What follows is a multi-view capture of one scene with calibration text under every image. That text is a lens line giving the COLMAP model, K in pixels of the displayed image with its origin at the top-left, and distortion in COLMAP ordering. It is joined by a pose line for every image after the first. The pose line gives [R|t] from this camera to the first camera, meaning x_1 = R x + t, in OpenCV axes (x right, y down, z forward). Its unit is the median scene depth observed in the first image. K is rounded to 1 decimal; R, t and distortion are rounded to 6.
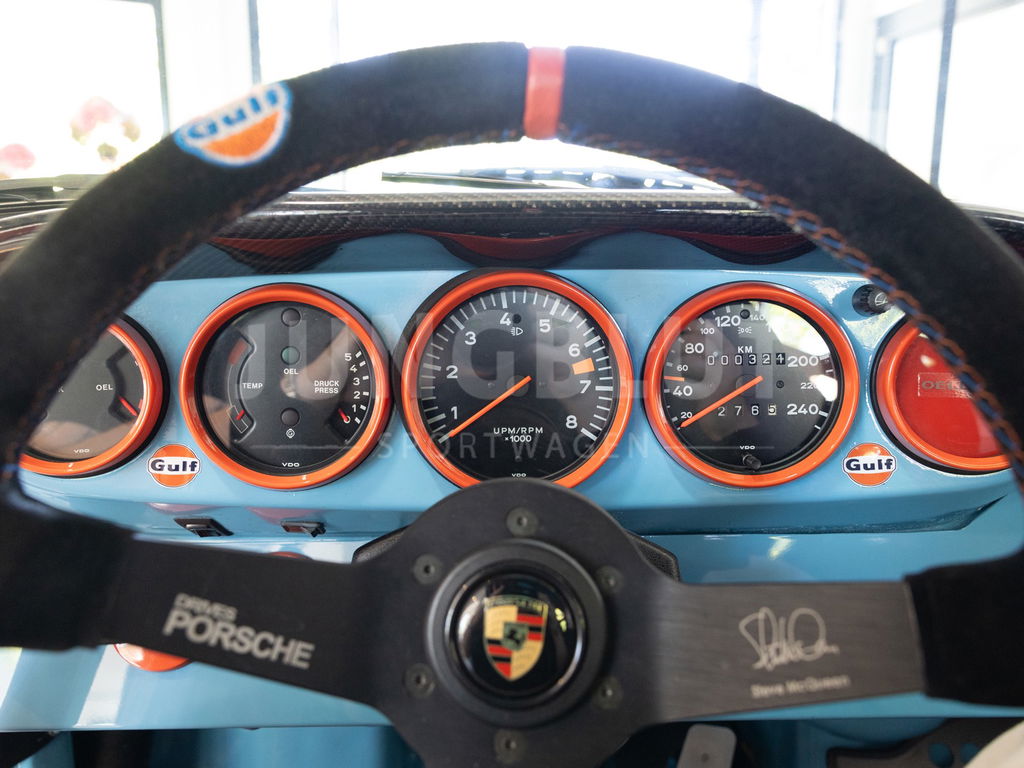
lens RADIAL K [[748.4, 0, 512.0], [0, 748.4, 384.0], [0, 0, 1]] dist [-0.001176, -0.001423]
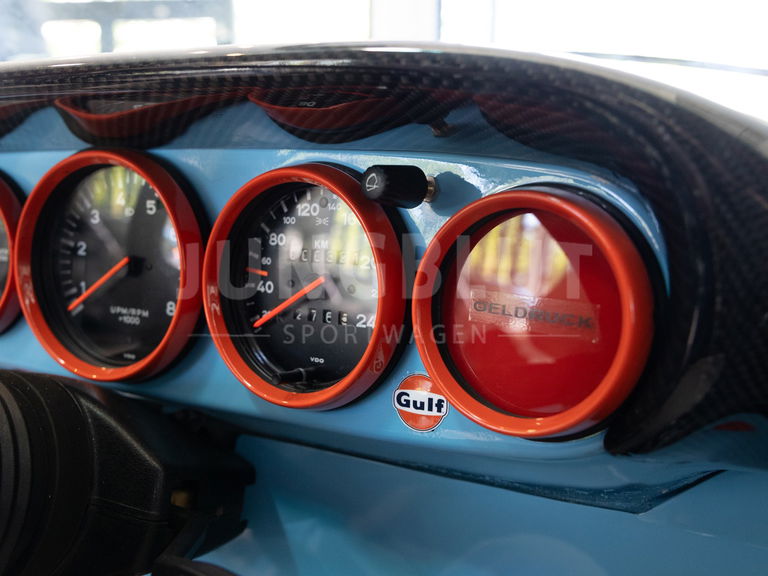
lens RADIAL K [[689.9, 0, 384.0], [0, 689.9, 288.0], [0, 0, 1]] dist [0.001177, 0.002716]
pose [[0.891510, 0.089670, -0.444037, 0.722264], [-0.068466, 0.995624, 0.063598, -0.051275], [0.447797, -0.026297, 0.893748, 0.334143]]
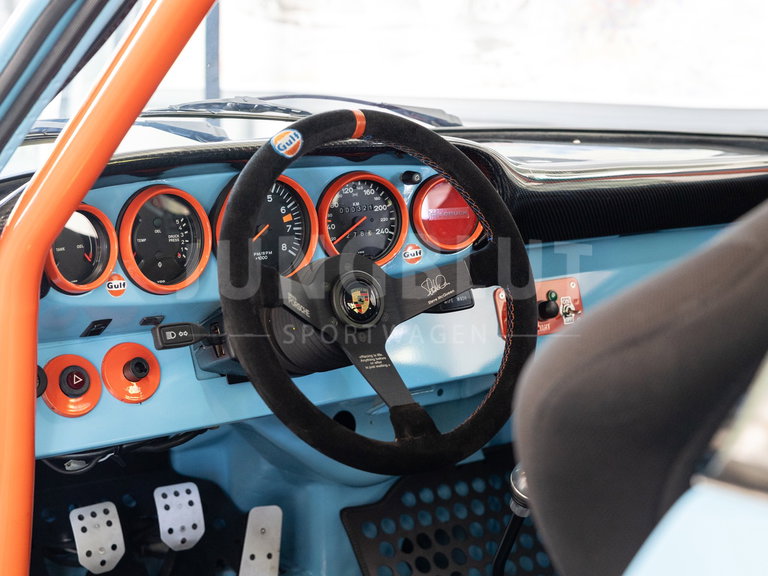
lens RADIAL K [[1376.7, 0, 384.0], [0, 1376.7, 288.0], [0, 0, 1]] dist [0.005635, 0.003507]
pose [[0.818597, -0.098972, 0.565777, -1.756439], [0.092905, 0.994887, 0.039616, 0.039460], [-0.566804, 0.020134, 0.823606, -2.103950]]
